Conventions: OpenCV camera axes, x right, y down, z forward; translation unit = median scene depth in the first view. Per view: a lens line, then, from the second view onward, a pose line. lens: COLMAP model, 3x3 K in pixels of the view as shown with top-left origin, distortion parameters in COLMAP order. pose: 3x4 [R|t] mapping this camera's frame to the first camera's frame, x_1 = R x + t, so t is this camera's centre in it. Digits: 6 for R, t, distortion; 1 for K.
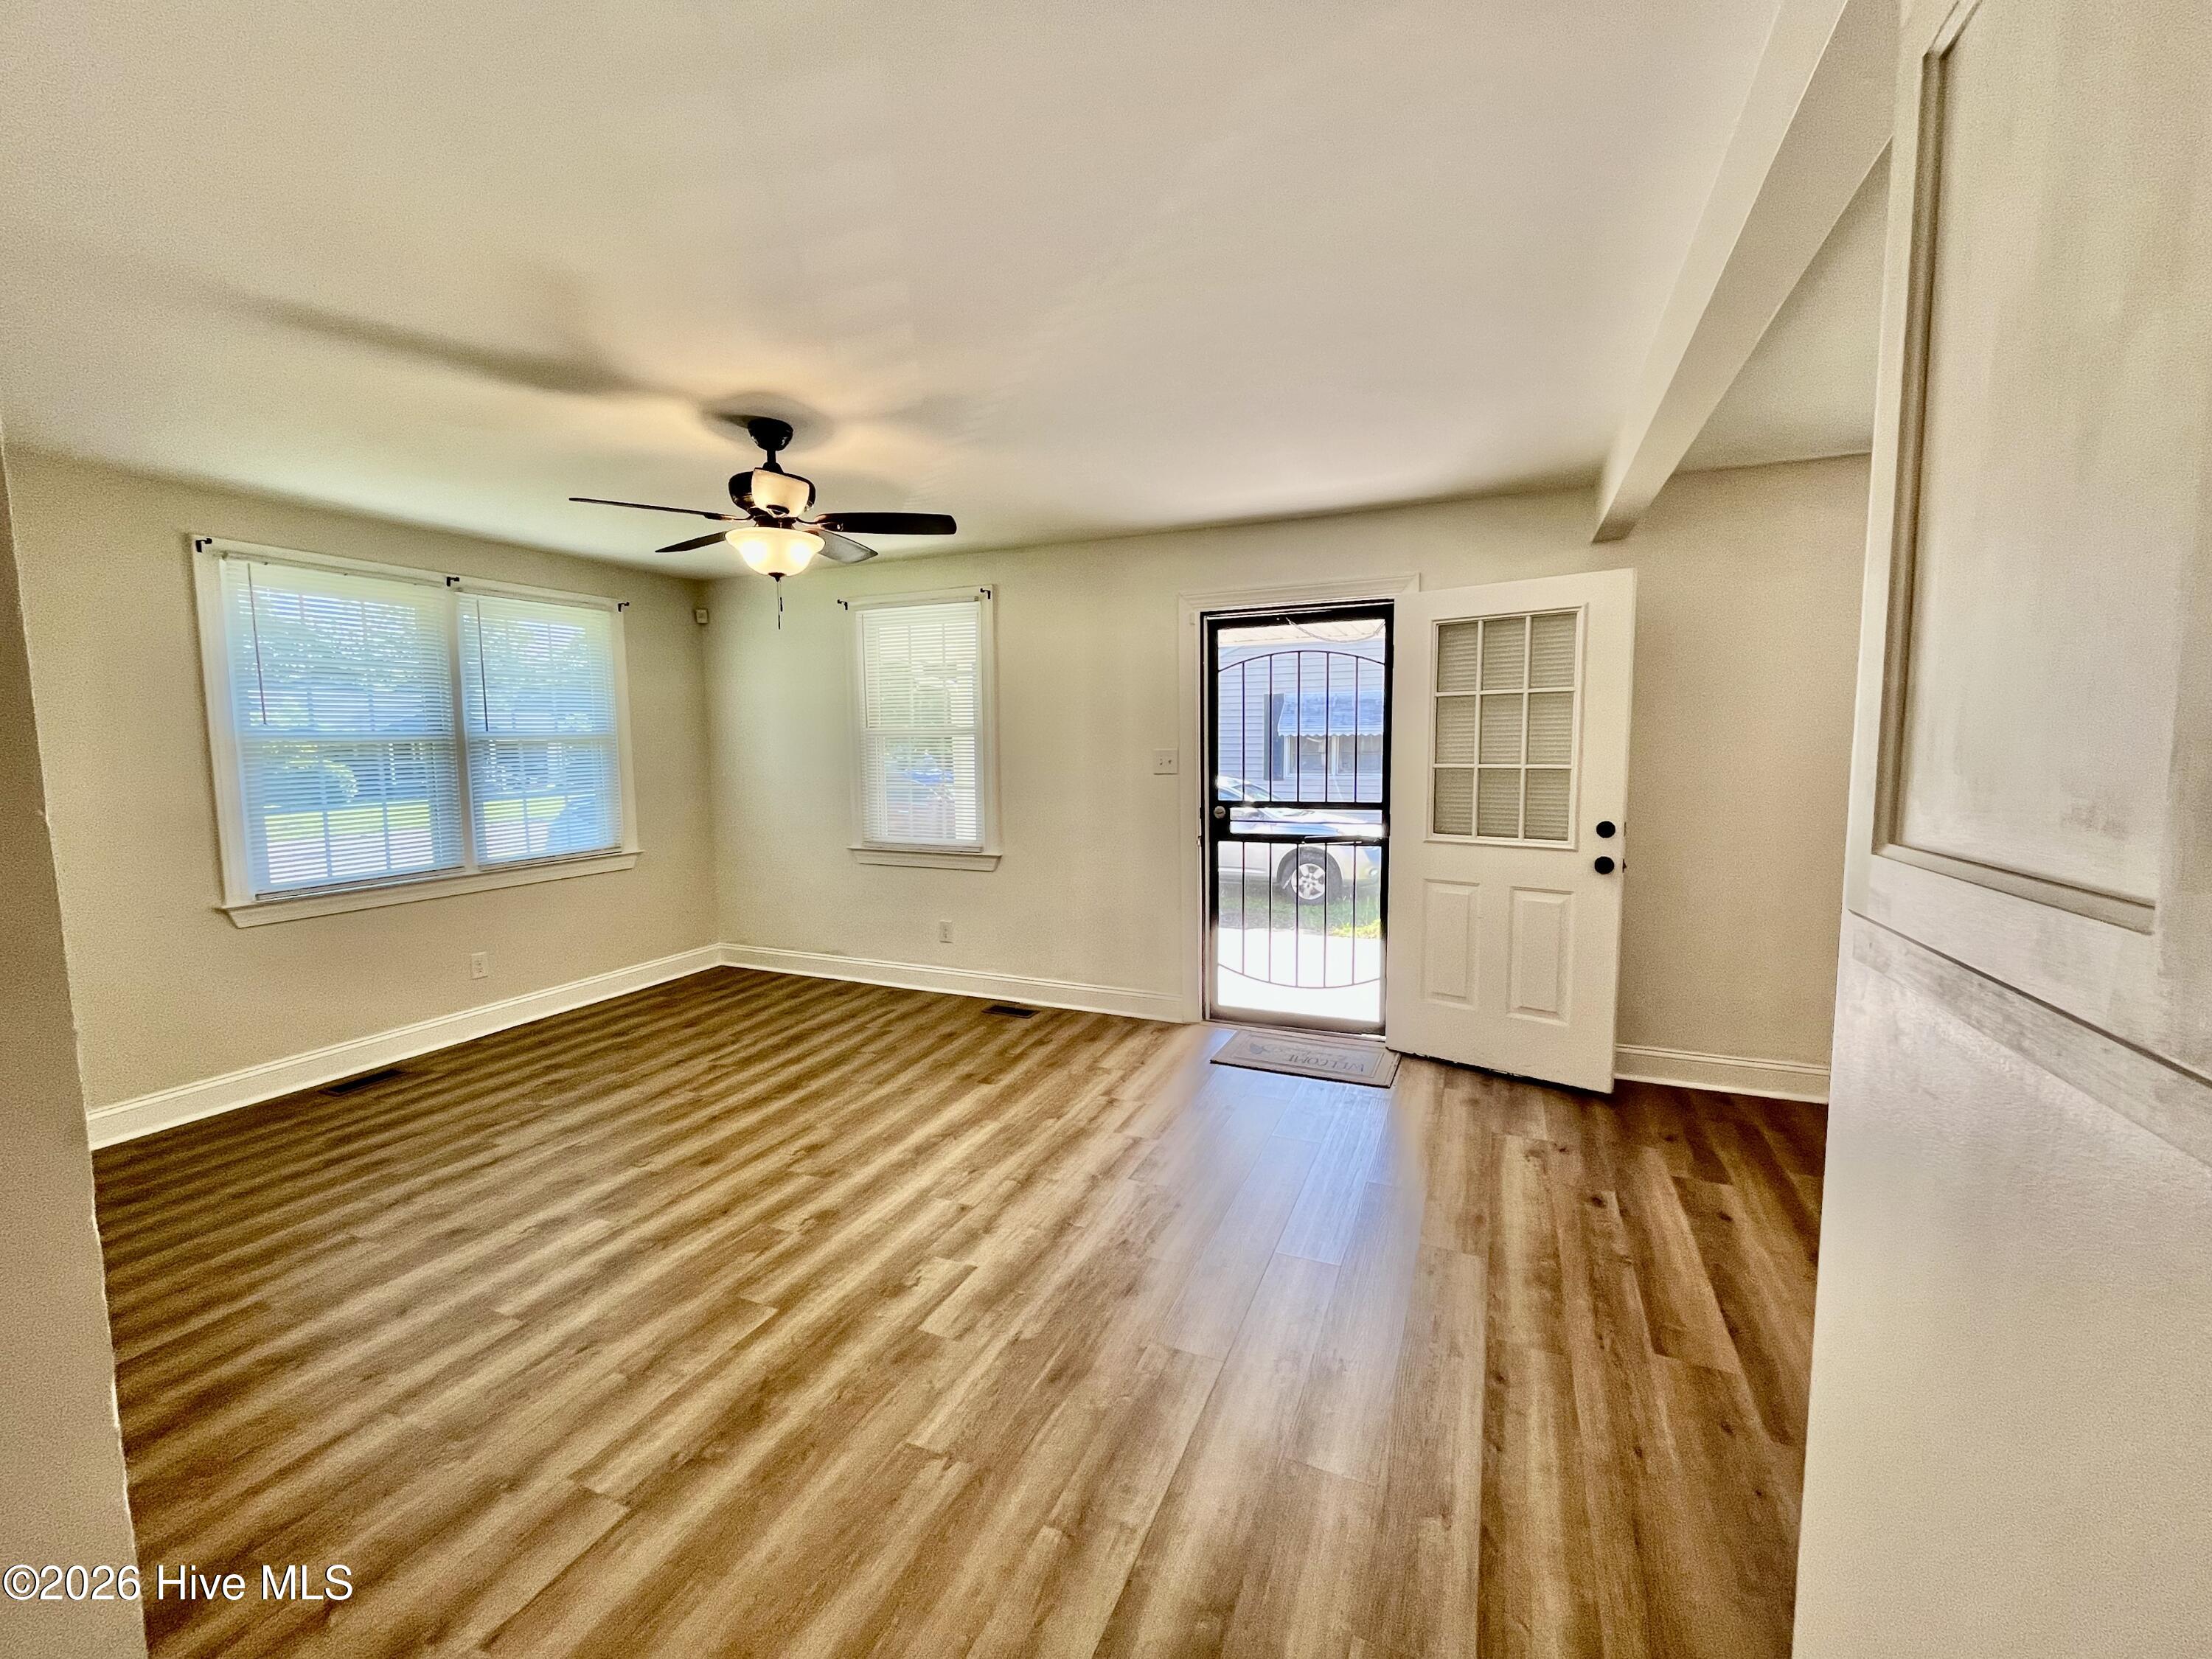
lens RADIAL K [[896.9, 0, 1099.9], [0, 896.9, 841.8], [0, 0, 1]] dist [-0.003301, 0.000517]
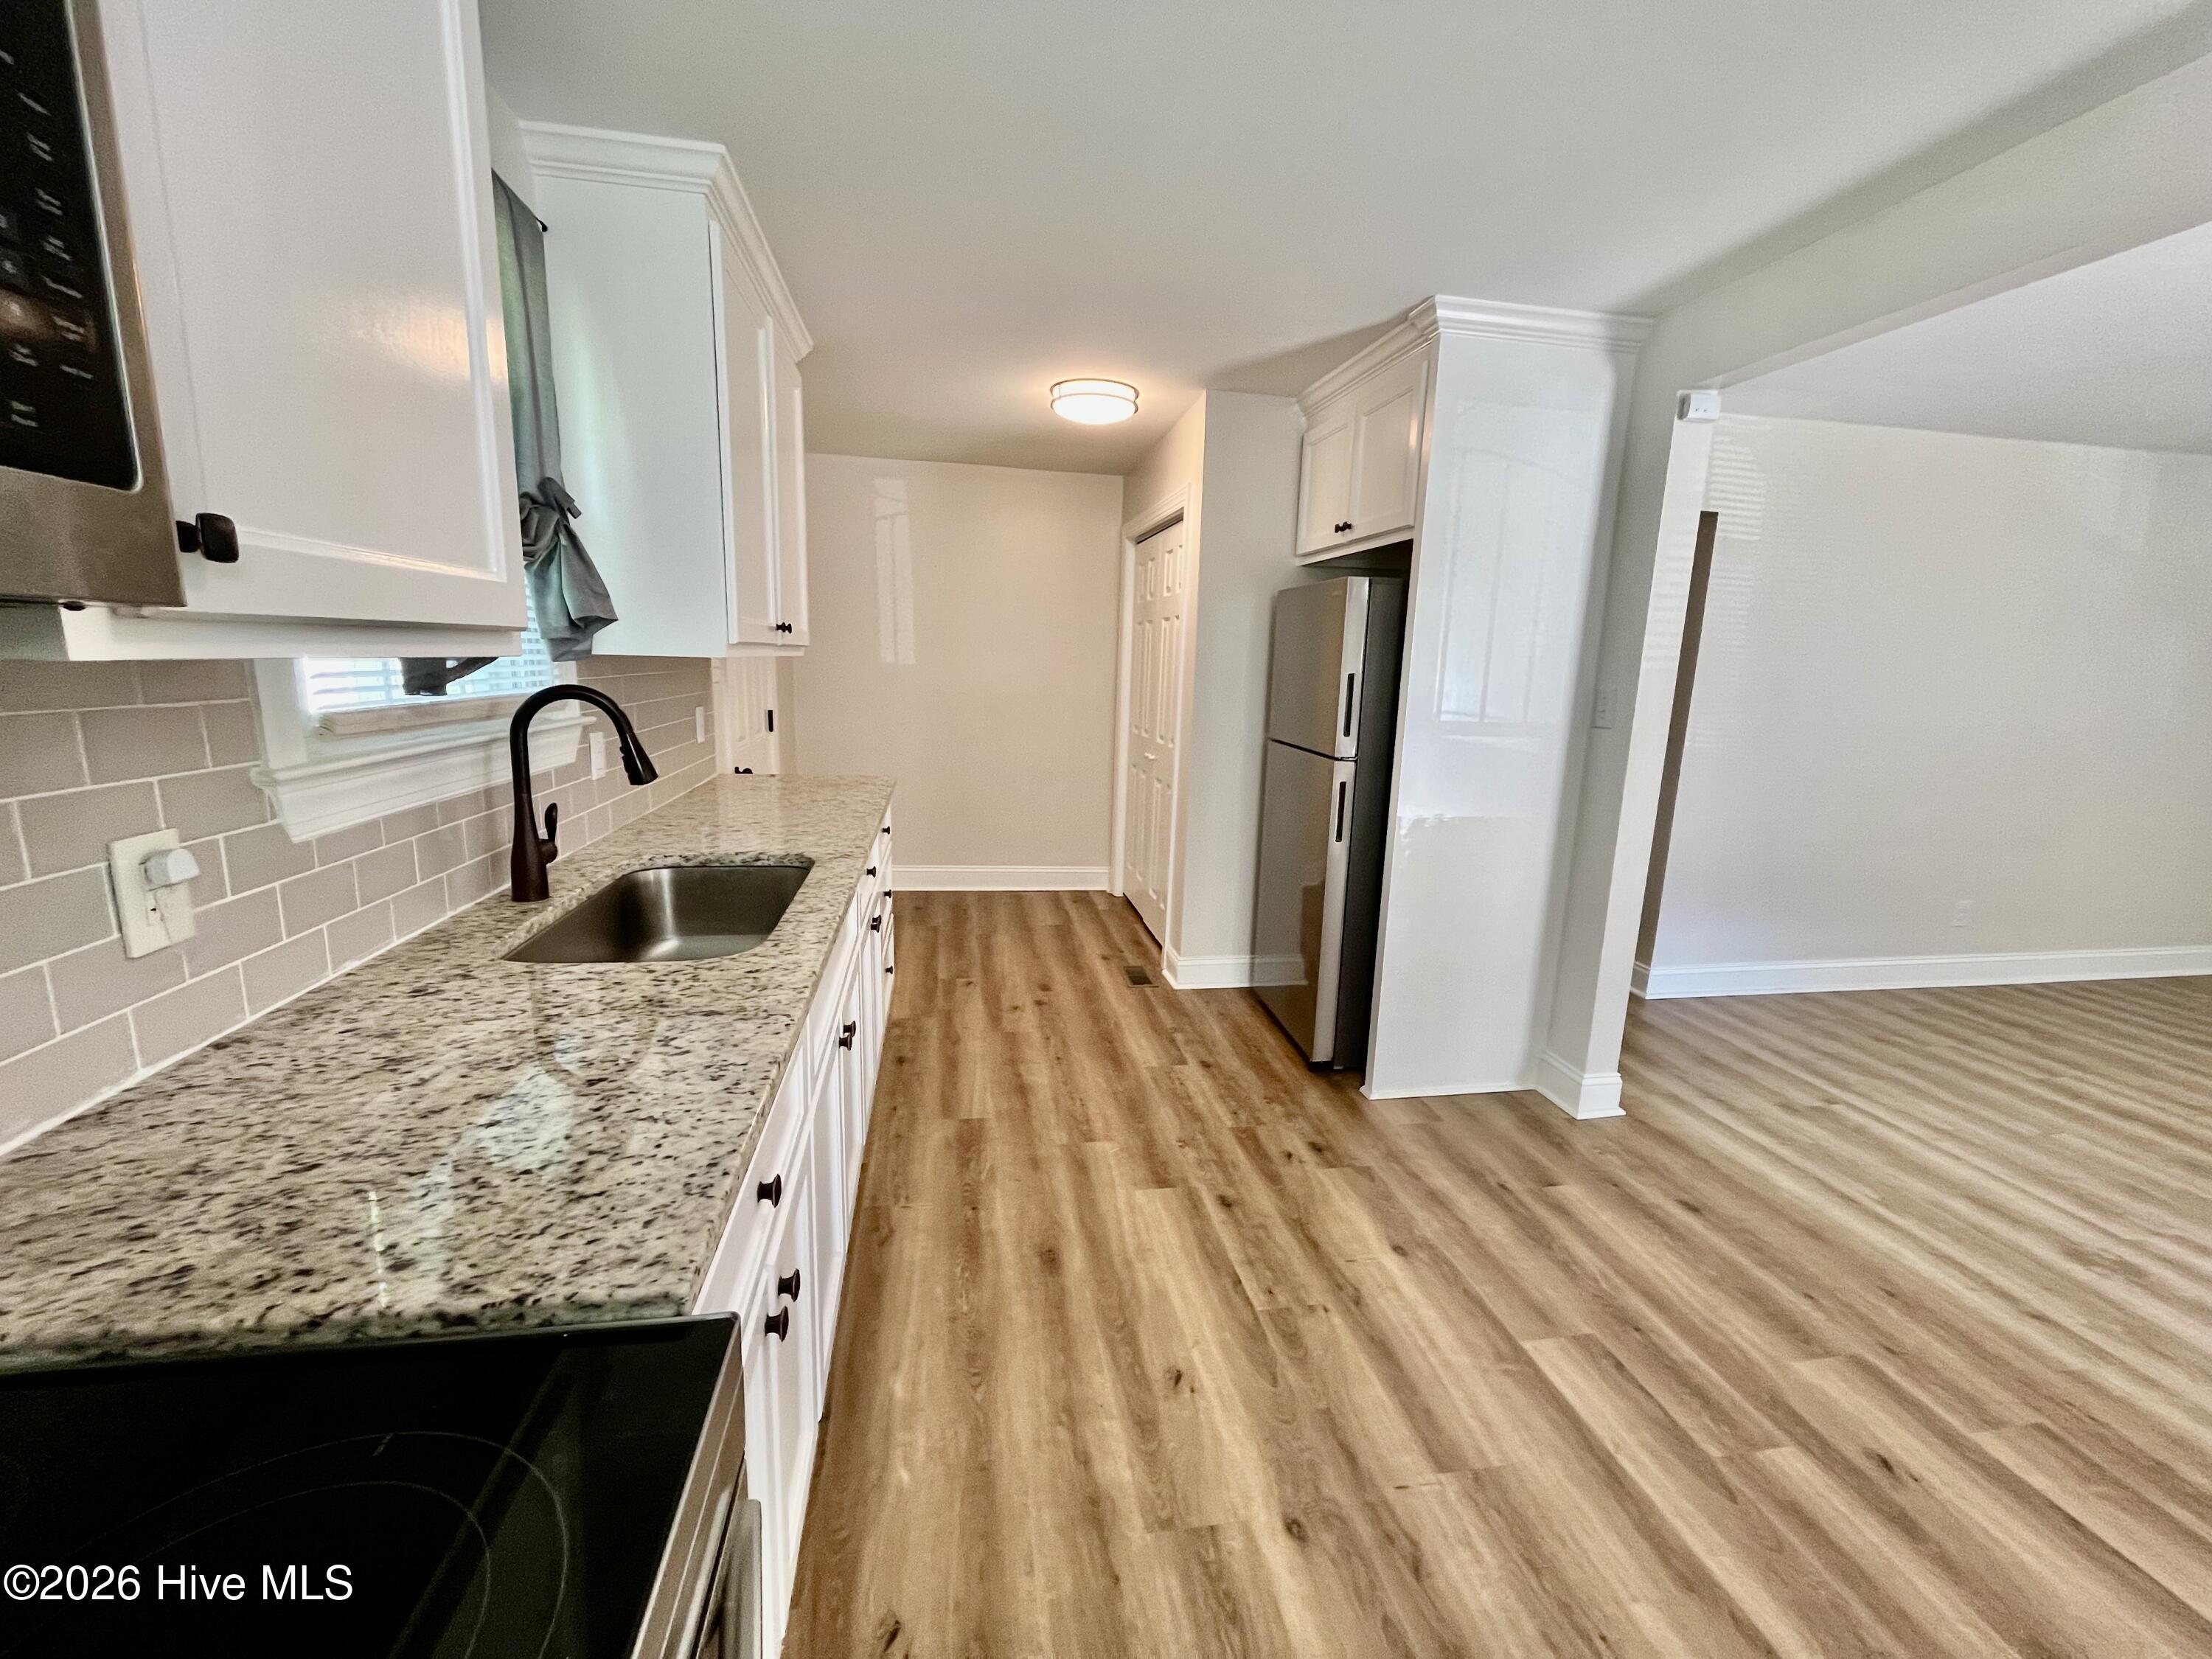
lens RADIAL K [[896.9, 0, 1108.4], [0, 896.9, 827.0], [0, 0, 1]] dist [-0.003301, 0.000517]
pose [[-0.829311, 0.088403, -0.551750, 1.182844], [-0.084476, 0.956223, 0.280182, -0.079512], [0.552365, 0.278968, -0.785538, 0.689180]]
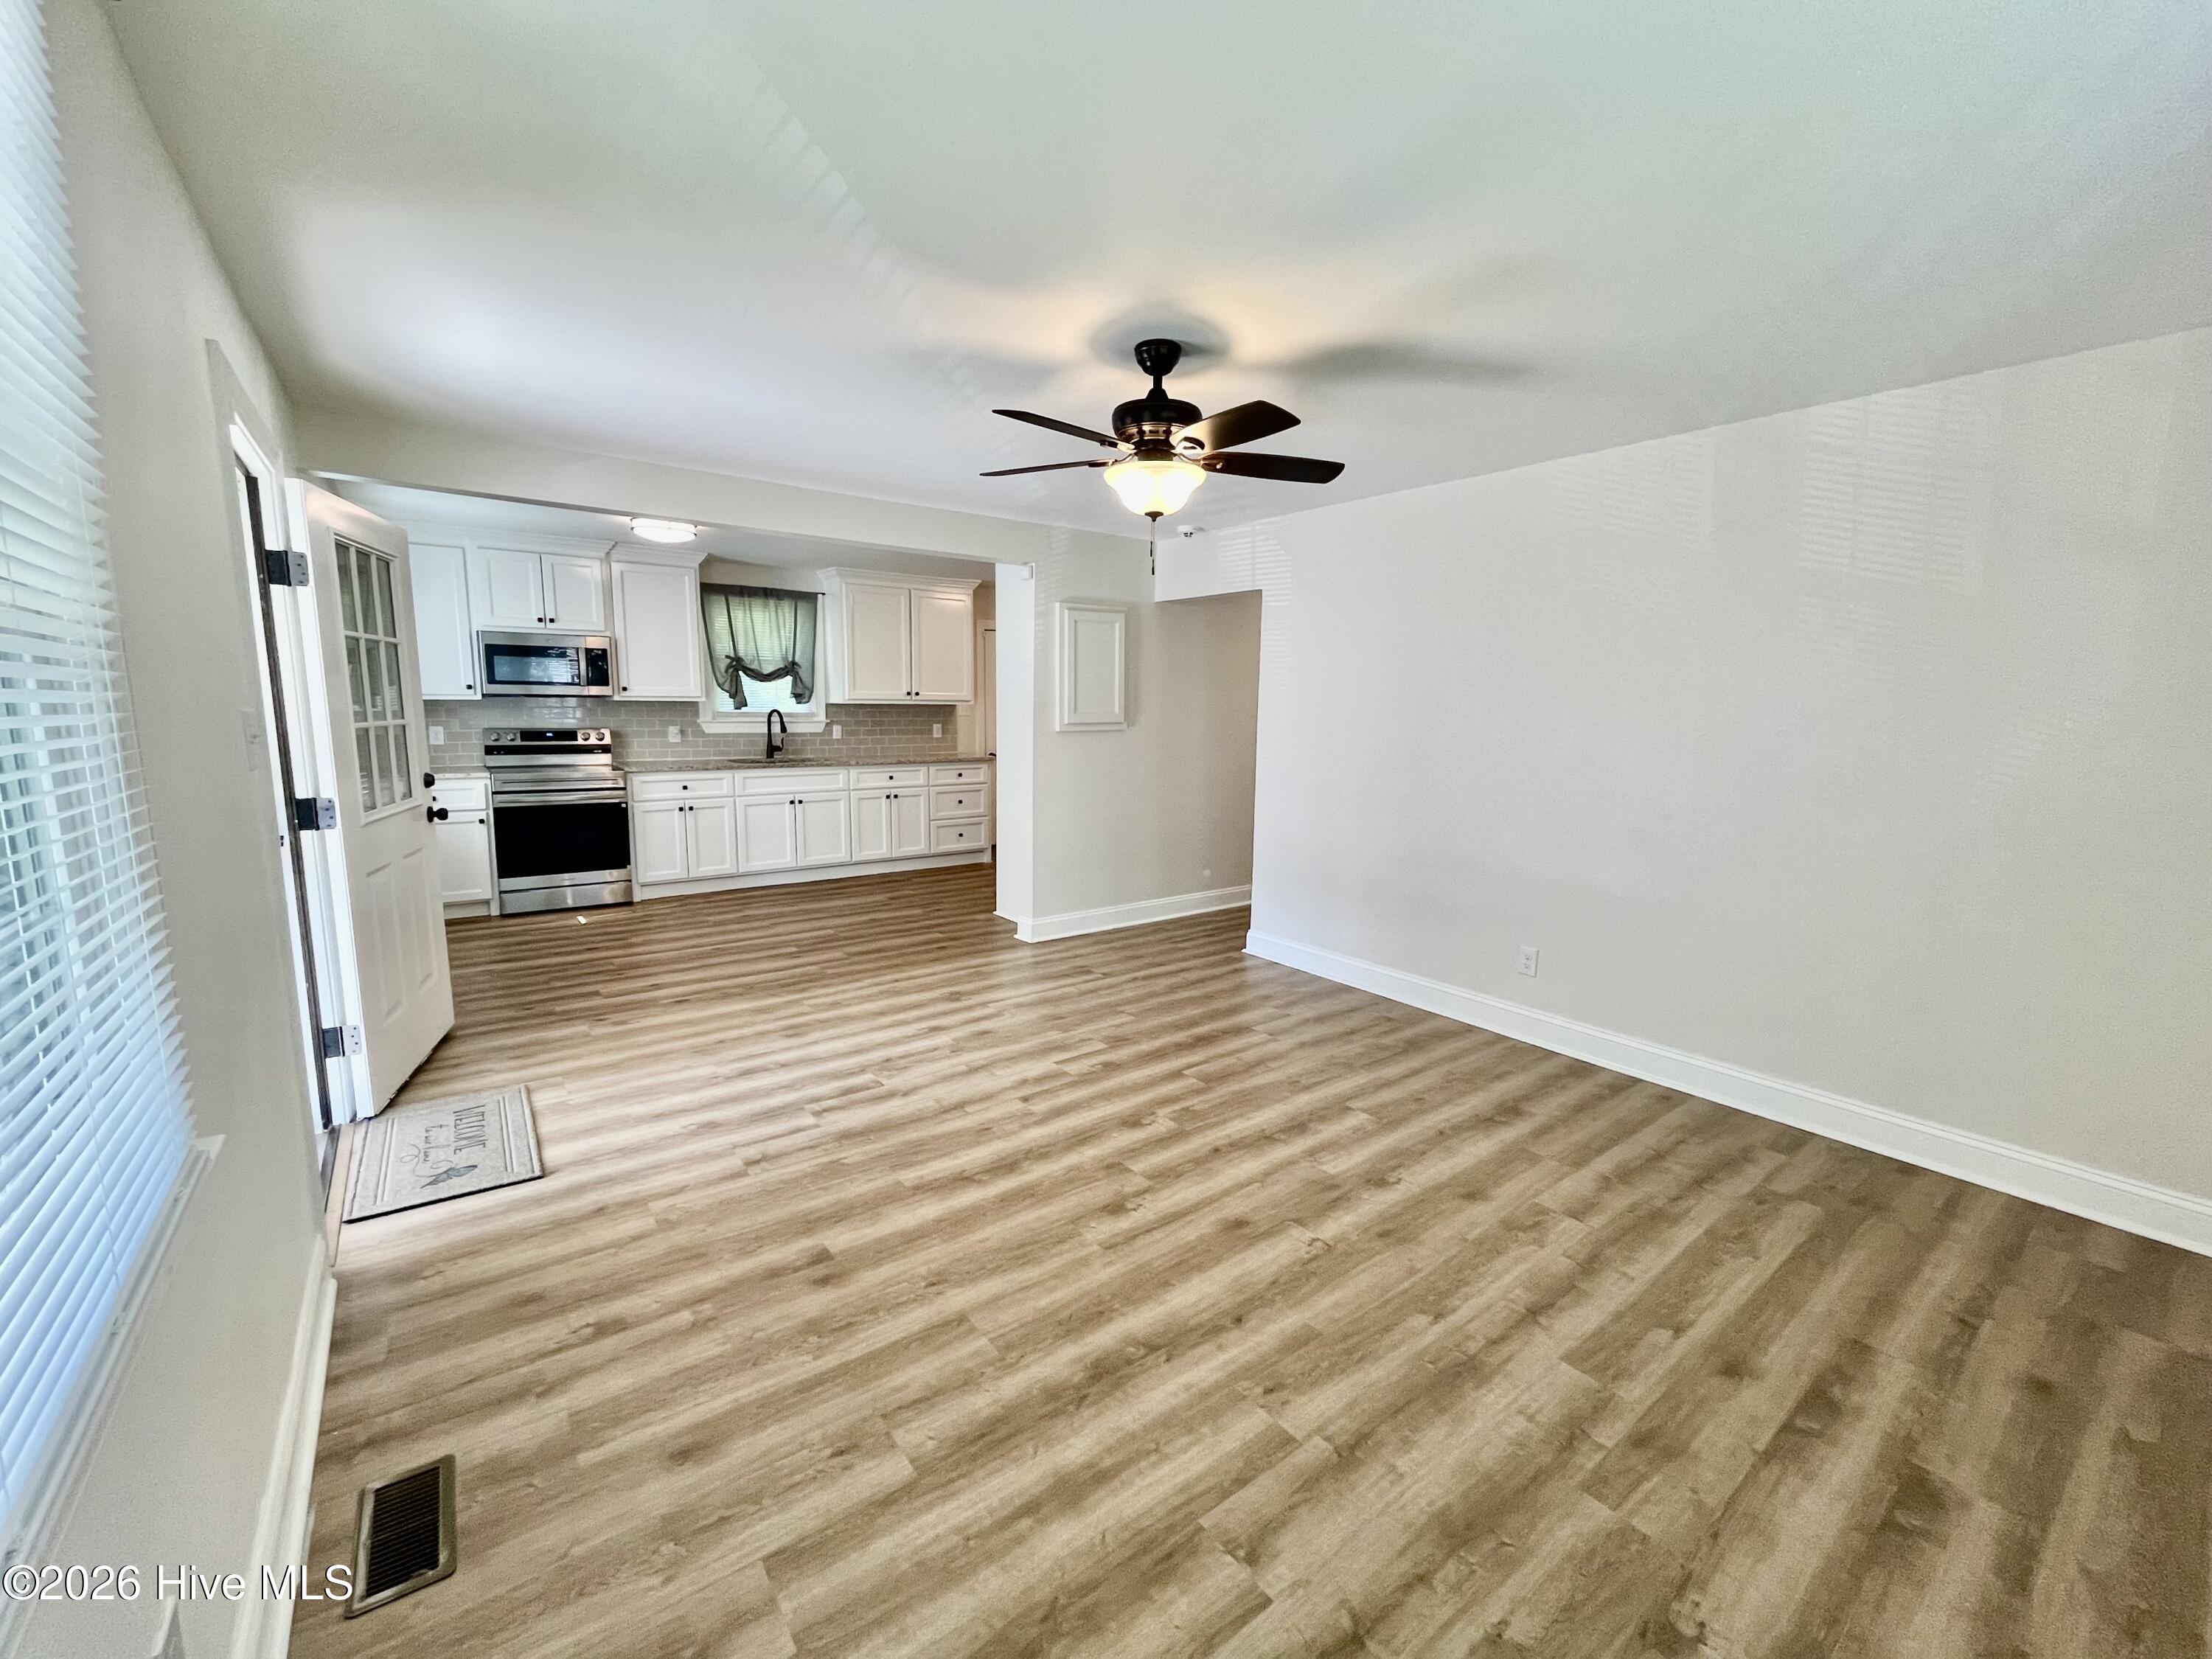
lens RADIAL K [[896.9, 0, 1104.0], [0, 896.9, 828.0], [0, 0, 1]] dist [-0.003301, 0.000517]
pose [[-0.875411, -0.072272, 0.477947, -0.700940], [0.047279, 0.971217, 0.233458, -0.184974], [-0.481062, 0.226969, -0.846797, 1.682040]]
